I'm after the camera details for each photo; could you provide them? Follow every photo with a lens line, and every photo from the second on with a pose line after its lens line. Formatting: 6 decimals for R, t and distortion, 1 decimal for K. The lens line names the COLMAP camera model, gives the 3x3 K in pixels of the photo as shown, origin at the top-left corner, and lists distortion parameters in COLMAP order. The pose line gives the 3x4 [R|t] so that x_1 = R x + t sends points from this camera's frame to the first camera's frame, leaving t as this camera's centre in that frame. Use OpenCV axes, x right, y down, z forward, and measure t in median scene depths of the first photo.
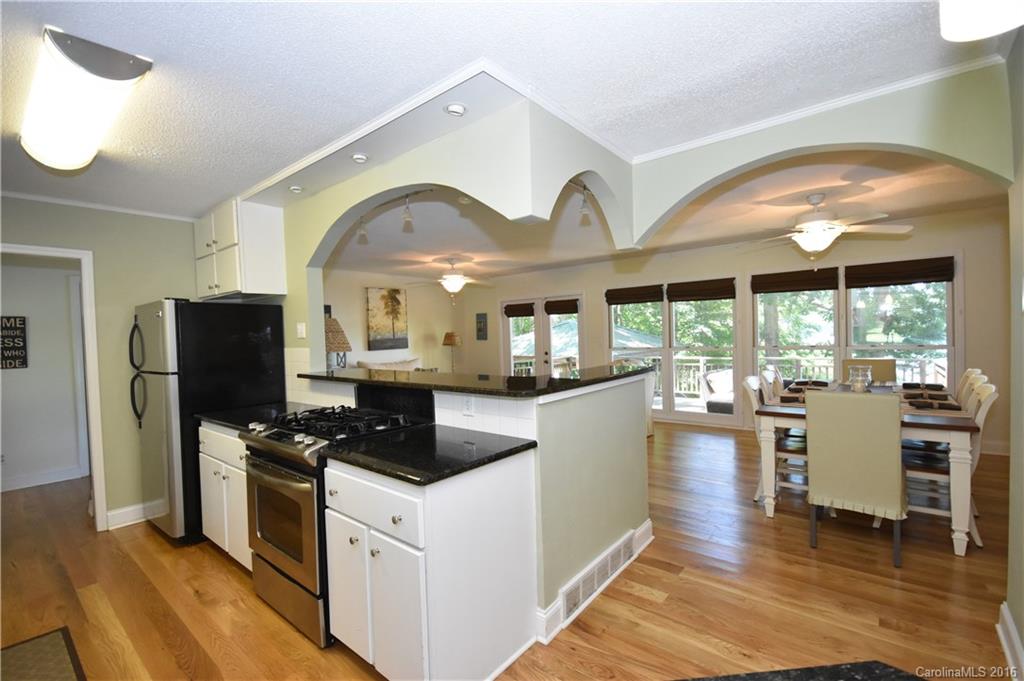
lens RADIAL K [[454.9, 0, 517.2], [0, 454.9, 344.1], [0, 0, 1]] dist [0.013584, -0.013260]
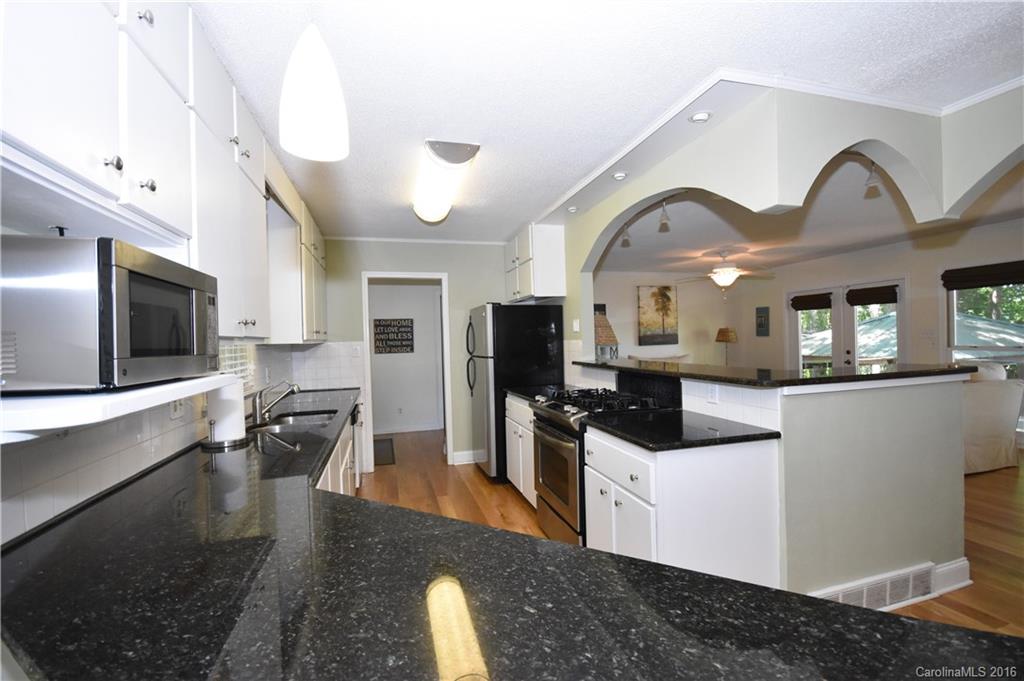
lens RADIAL K [[456.5, 0, 512.0], [0, 456.5, 340.5], [0, 0, 1]] dist [-0.001511, -0.000168]
pose [[0.821730, 0.009041, -0.569806, 0.082547], [-0.011032, 0.999939, -0.000044, 0.013177], [0.569771, 0.006322, 0.821779, -0.095578]]
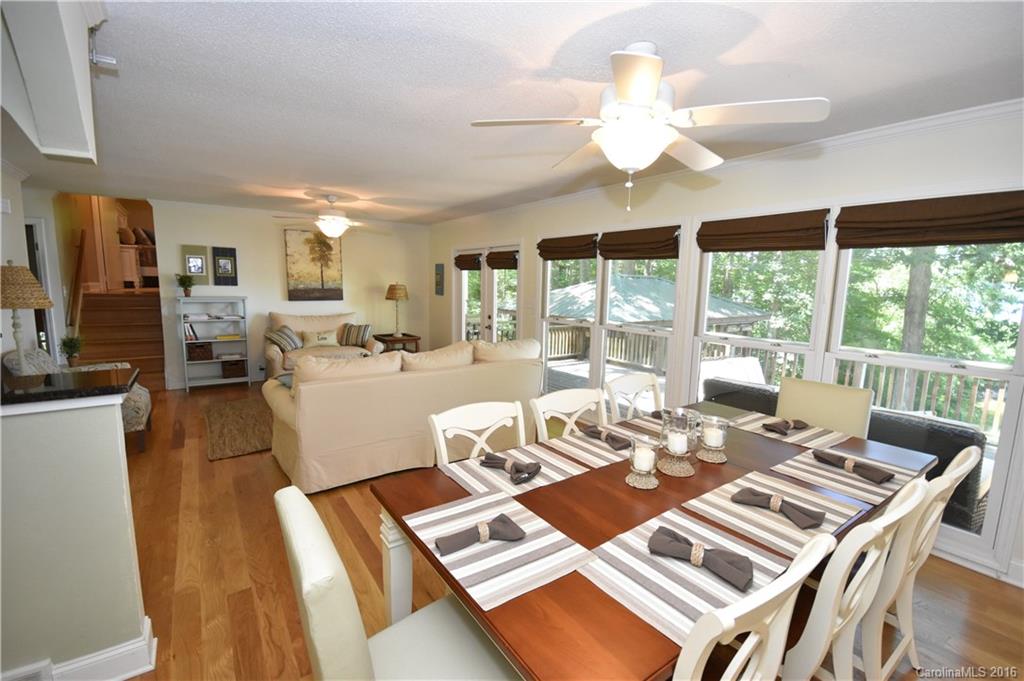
lens RADIAL K [[454.9, 0, 517.2], [0, 454.9, 344.1], [0, 0, 1]] dist [0.013584, -0.013260]
pose [[0.963535, 0.085694, -0.253488, 0.800744], [-0.056785, 0.991239, 0.119251, -0.078718], [0.261487, -0.100508, 0.959960, 0.555502]]
